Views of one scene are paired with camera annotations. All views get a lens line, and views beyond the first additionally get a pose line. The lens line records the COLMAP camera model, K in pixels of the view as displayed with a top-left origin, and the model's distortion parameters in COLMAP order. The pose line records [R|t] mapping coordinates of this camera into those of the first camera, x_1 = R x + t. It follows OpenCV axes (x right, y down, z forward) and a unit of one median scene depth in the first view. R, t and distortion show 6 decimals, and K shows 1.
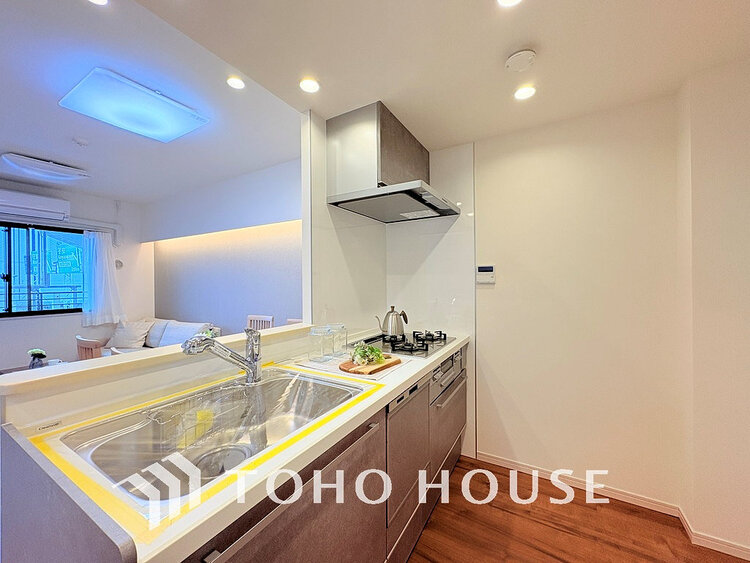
lens RADIAL K [[299.3, 0, 374.7], [0, 299.3, 282.8], [0, 0, 1]] dist [0.001709, 0.000399]
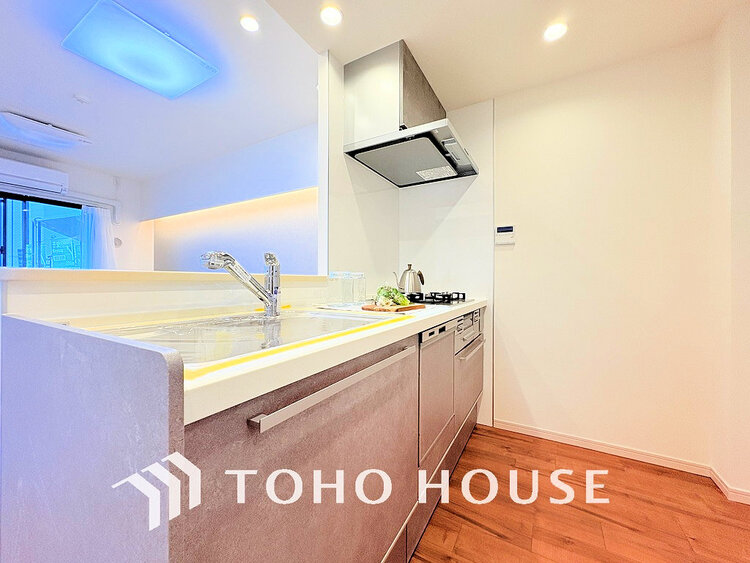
lens RADIAL K [[299.3, 0, 375.1], [0, 299.3, 282.2], [0, 0, 1]] dist [0.001709, 0.000399]
pose [[0.999896, 0.010169, 0.010249, -0.064737], [-0.010142, 0.999945, -0.002613, 0.149256], [-0.010275, 0.002509, 0.999944, 0.043917]]
